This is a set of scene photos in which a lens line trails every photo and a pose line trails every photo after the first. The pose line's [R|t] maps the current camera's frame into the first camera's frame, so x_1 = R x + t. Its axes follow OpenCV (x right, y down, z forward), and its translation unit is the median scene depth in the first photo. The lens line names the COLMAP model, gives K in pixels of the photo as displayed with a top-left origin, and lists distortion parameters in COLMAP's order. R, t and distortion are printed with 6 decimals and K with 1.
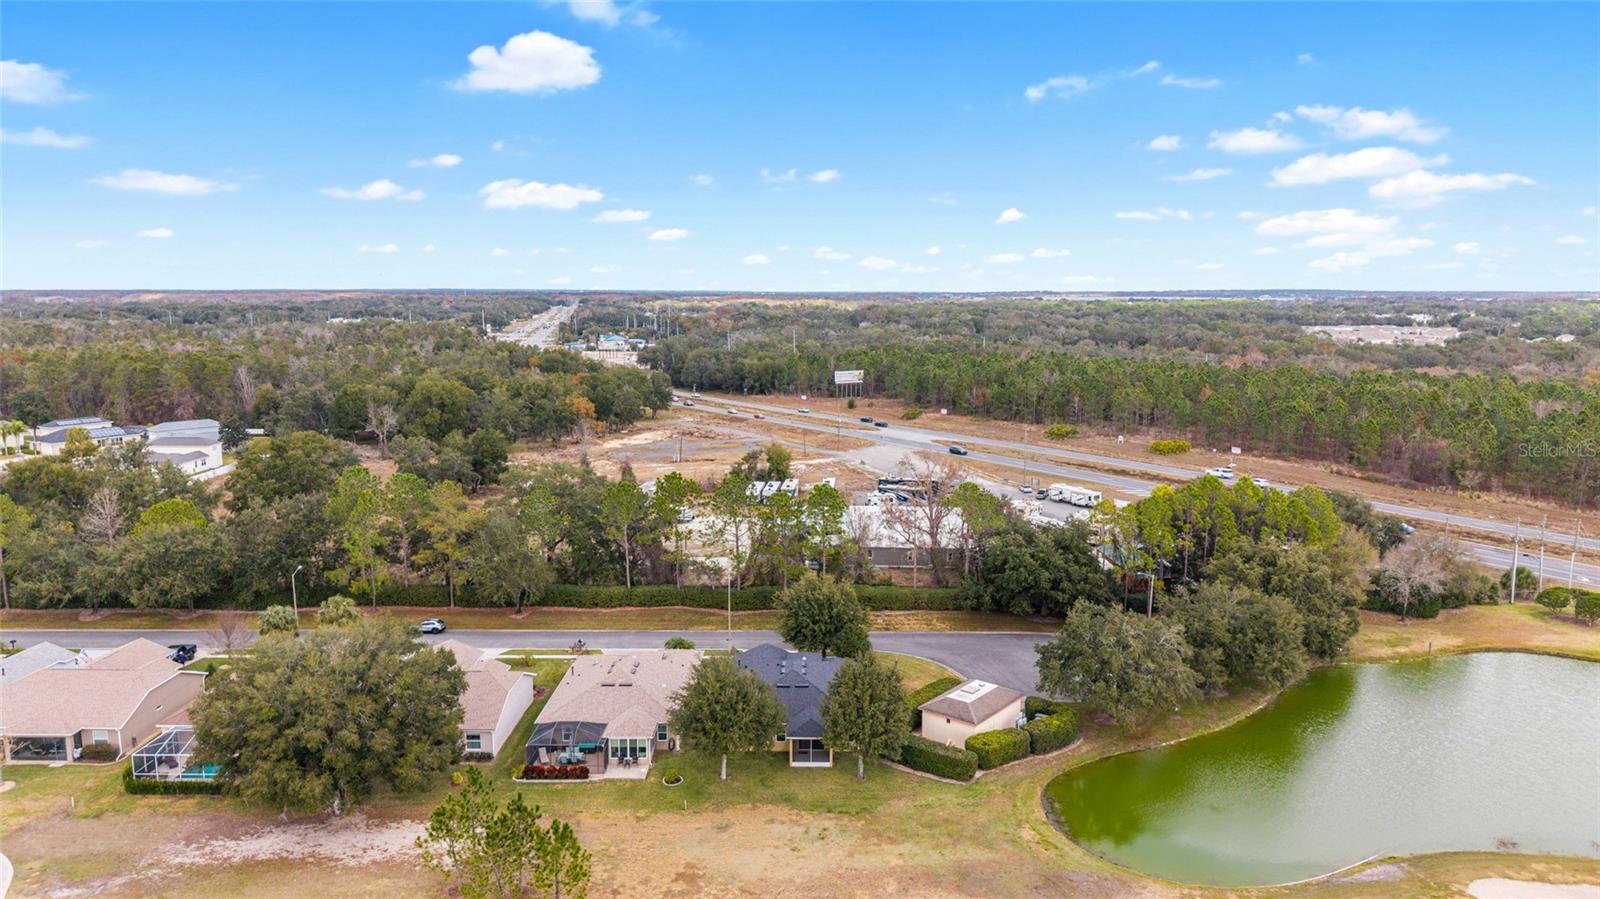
lens RADIAL K [[1061.2, 0, 799.4], [0, 1061.2, 456.2], [0, 0, 1]] dist [0.055204, -0.066852]
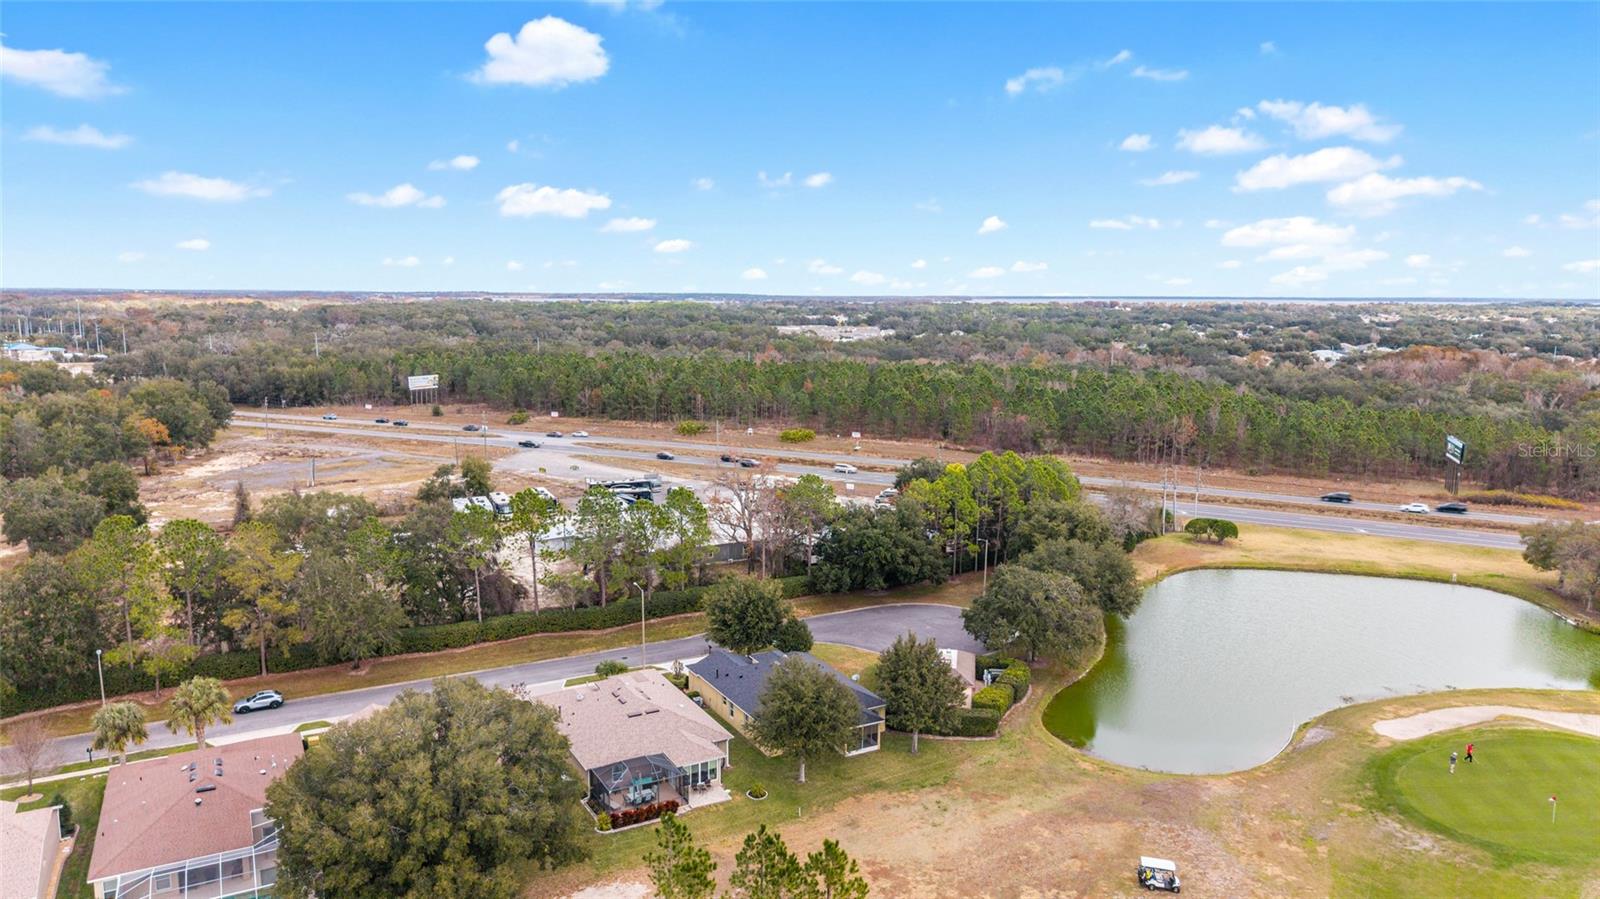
lens RADIAL K [[1054.1, 0, 800.0], [0, 1054.1, 449.5], [0, 0, 1]] dist [0.068107, -0.103852]
pose [[0.872345, -0.066365, 0.484365, -0.508159], [0.069390, 0.997521, 0.011703, -0.018669], [-0.483940, 0.023401, 0.874788, 0.118998]]
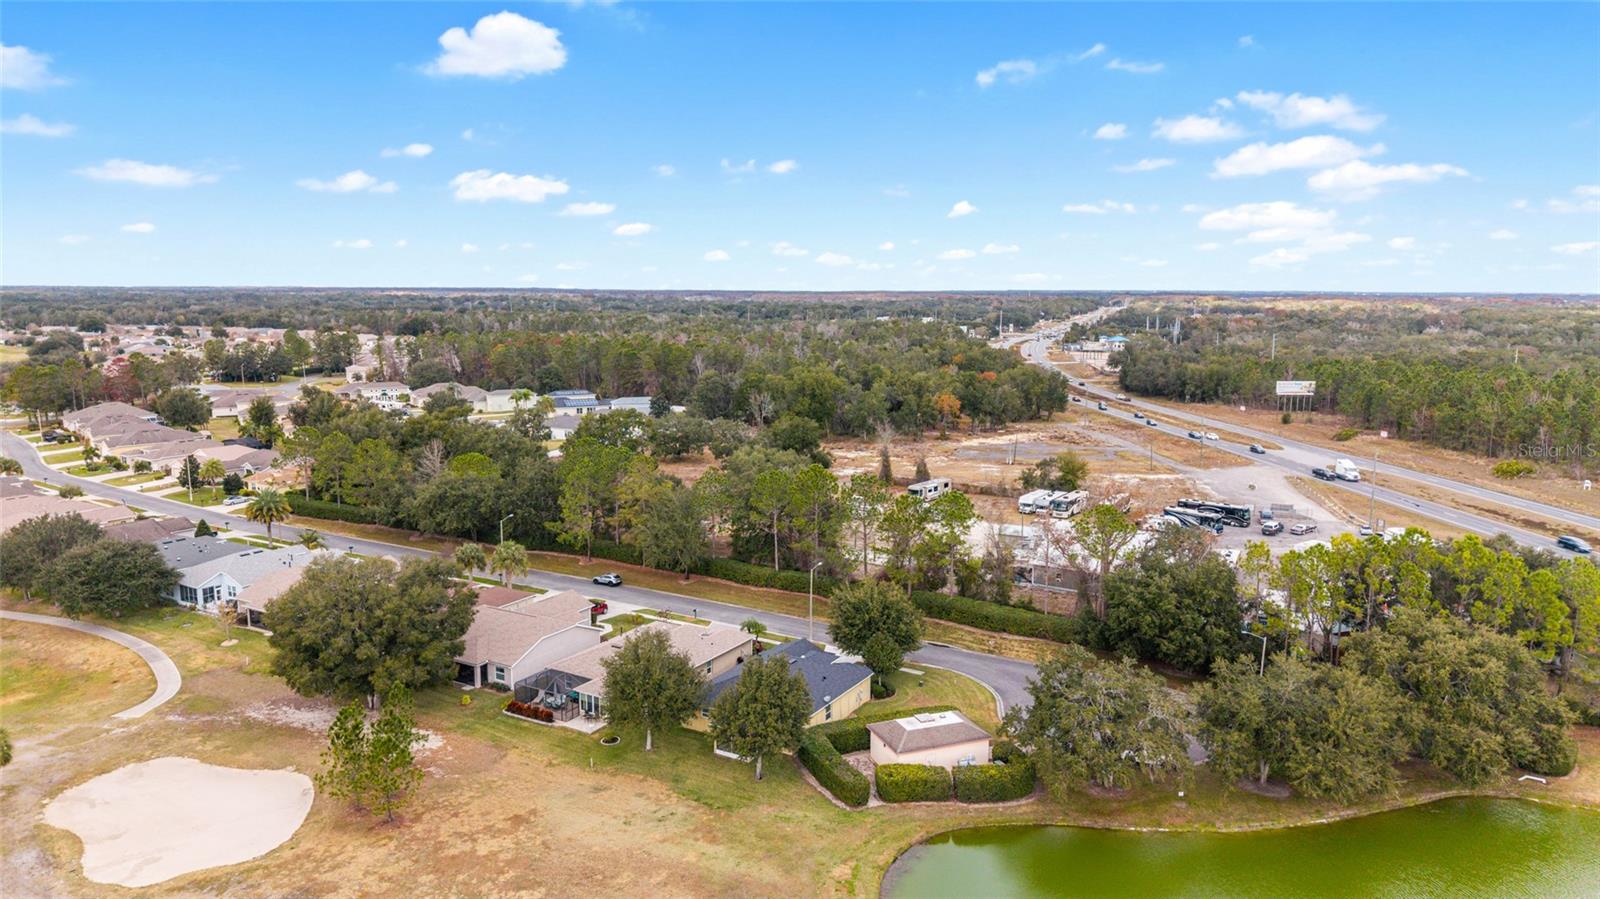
lens RADIAL K [[1054.1, 0, 800.0], [0, 1054.1, 449.5], [0, 0, 1]] dist [0.068107, -0.103852]
pose [[0.869365, 0.078311, -0.487926, 0.524063], [-0.080758, 0.996604, 0.016062, -0.022235], [0.487527, 0.025441, 0.872737, 0.140115]]
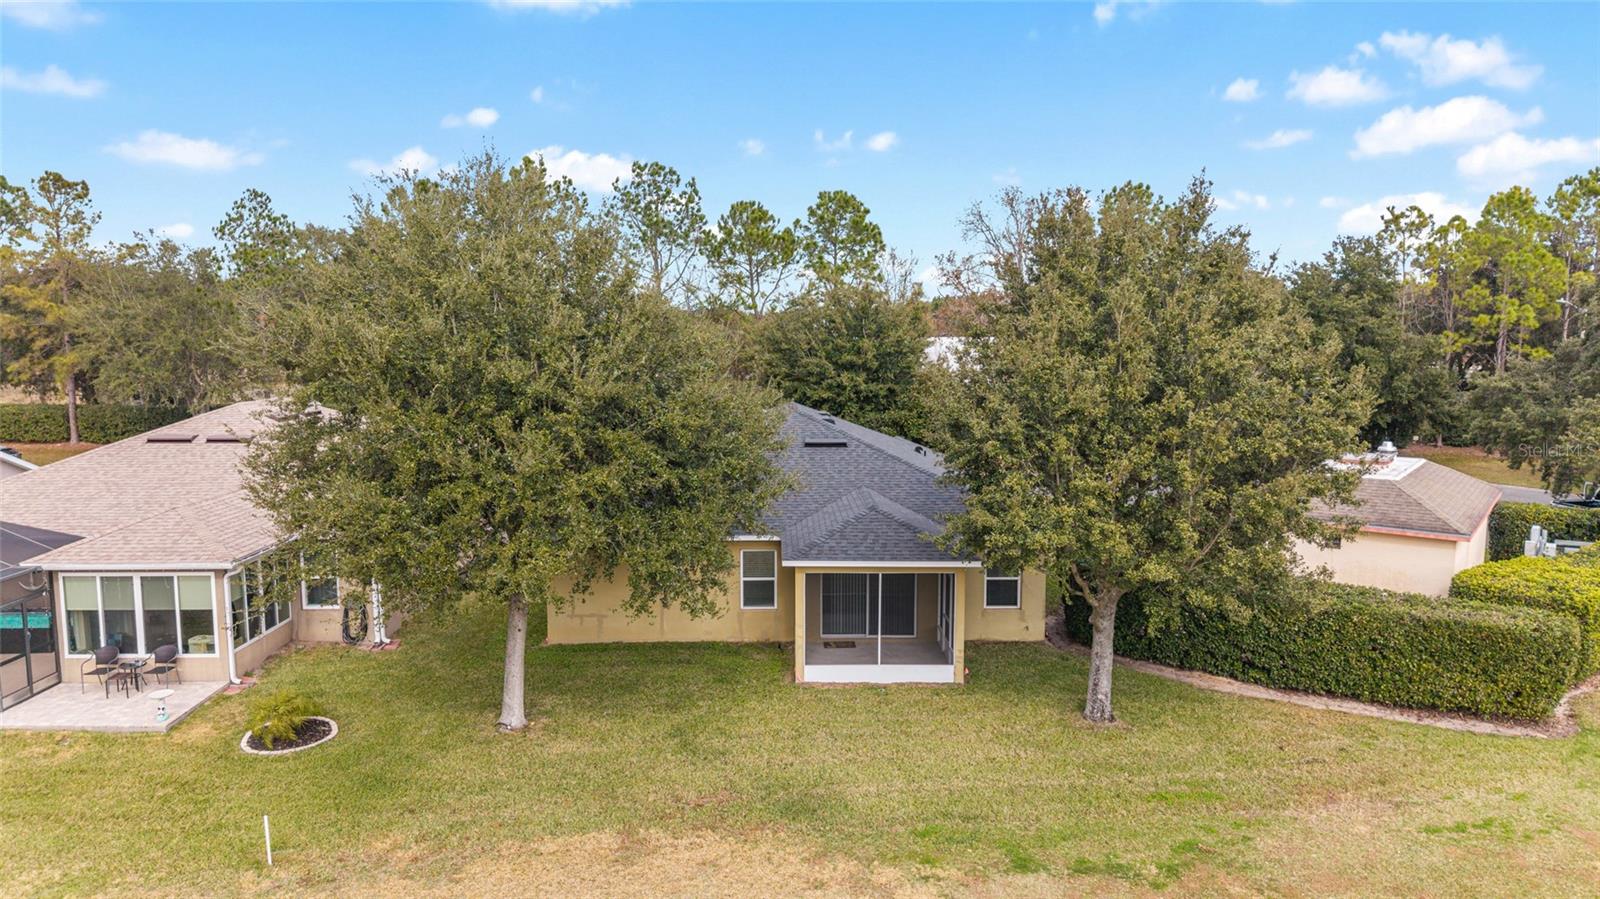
lens RADIAL K [[1061.2, 0, 799.4], [0, 1061.2, 456.2], [0, 0, 1]] dist [0.055204, -0.066852]
pose [[0.999380, -0.001866, 0.035148, -0.016332], [0.003048, 0.999430, -0.033618, 0.239638], [-0.035065, 0.033705, 0.998817, 0.727185]]
